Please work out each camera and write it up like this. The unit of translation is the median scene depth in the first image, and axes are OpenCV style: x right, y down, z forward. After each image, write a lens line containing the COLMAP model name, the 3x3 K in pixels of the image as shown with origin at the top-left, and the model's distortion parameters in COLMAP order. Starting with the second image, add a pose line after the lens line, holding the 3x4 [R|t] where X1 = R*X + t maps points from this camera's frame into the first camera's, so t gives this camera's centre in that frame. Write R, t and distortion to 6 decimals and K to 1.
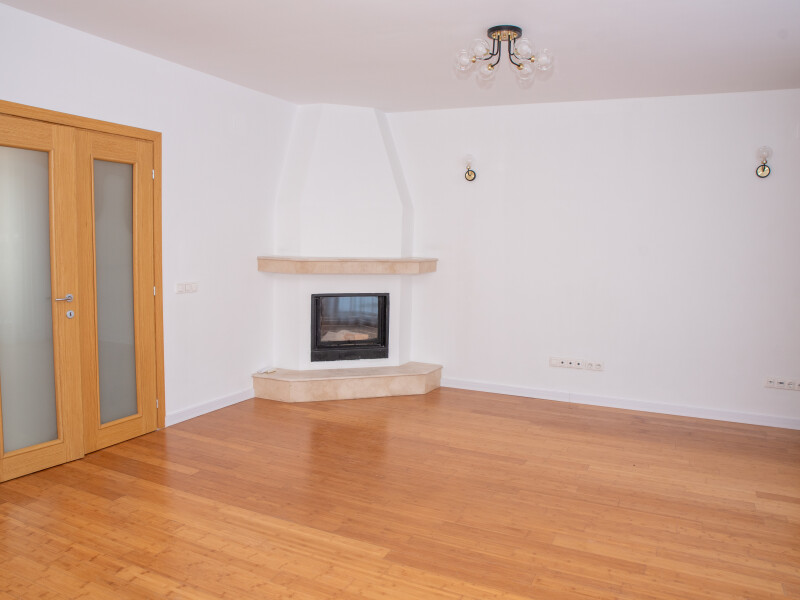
lens RADIAL K [[619.1, 0, 405.0], [0, 619.1, 299.3], [0, 0, 1]] dist [-0.101314, 0.044154]
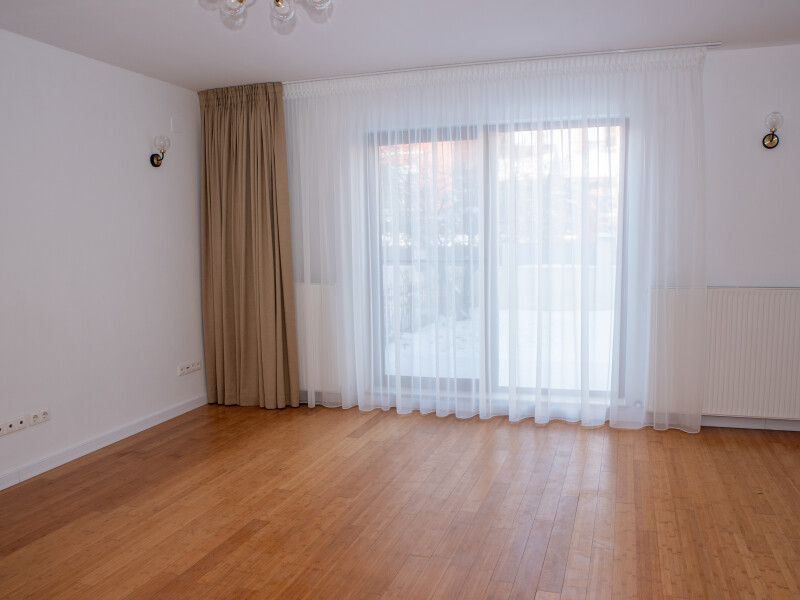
lens RADIAL K [[619.1, 0, 400.2], [0, 619.1, 298.0], [0, 0, 1]] dist [-0.101314, 0.044154]
pose [[-0.108476, -0.117906, 0.987082, -0.459736], [0.119284, 0.984223, 0.130674, -0.077812], [-0.986917, 0.131918, -0.092700, 0.709993]]
